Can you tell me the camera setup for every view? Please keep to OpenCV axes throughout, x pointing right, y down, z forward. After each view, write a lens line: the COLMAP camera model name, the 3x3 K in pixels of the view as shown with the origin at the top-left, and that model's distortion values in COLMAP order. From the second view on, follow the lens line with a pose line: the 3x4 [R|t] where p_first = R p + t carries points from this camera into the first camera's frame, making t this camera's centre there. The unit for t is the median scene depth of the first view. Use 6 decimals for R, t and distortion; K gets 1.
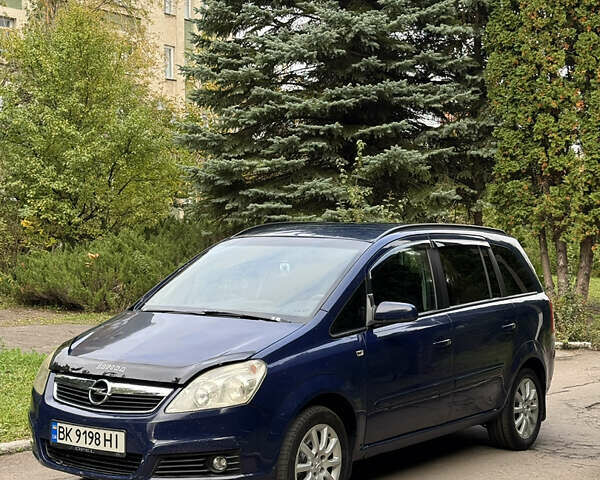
lens RADIAL K [[1106.5, 0, 300.0], [0, 1106.5, 240.0], [0, 0, 1]] dist [0.169997, -0.069455]
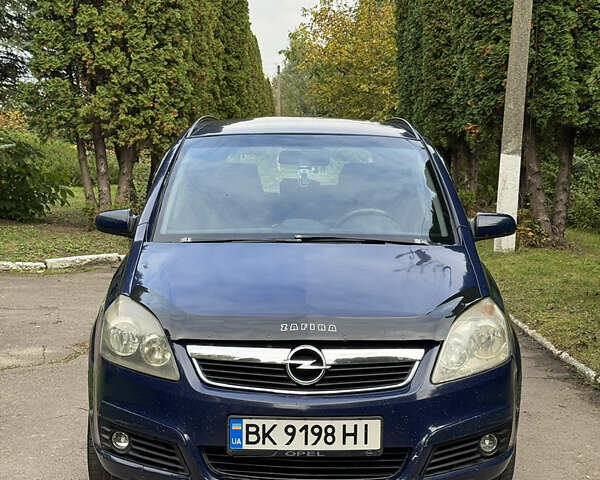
lens RADIAL K [[1106.5, 0, 300.0], [0, 1106.5, 240.0], [0, 0, 1]] dist [0.169997, -0.069455]
pose [[0.816127, -0.059151, 0.574837, -0.557730], [0.011617, 0.996226, 0.086020, 0.004185], [-0.577755, -0.063526, 0.813734, 0.464570]]
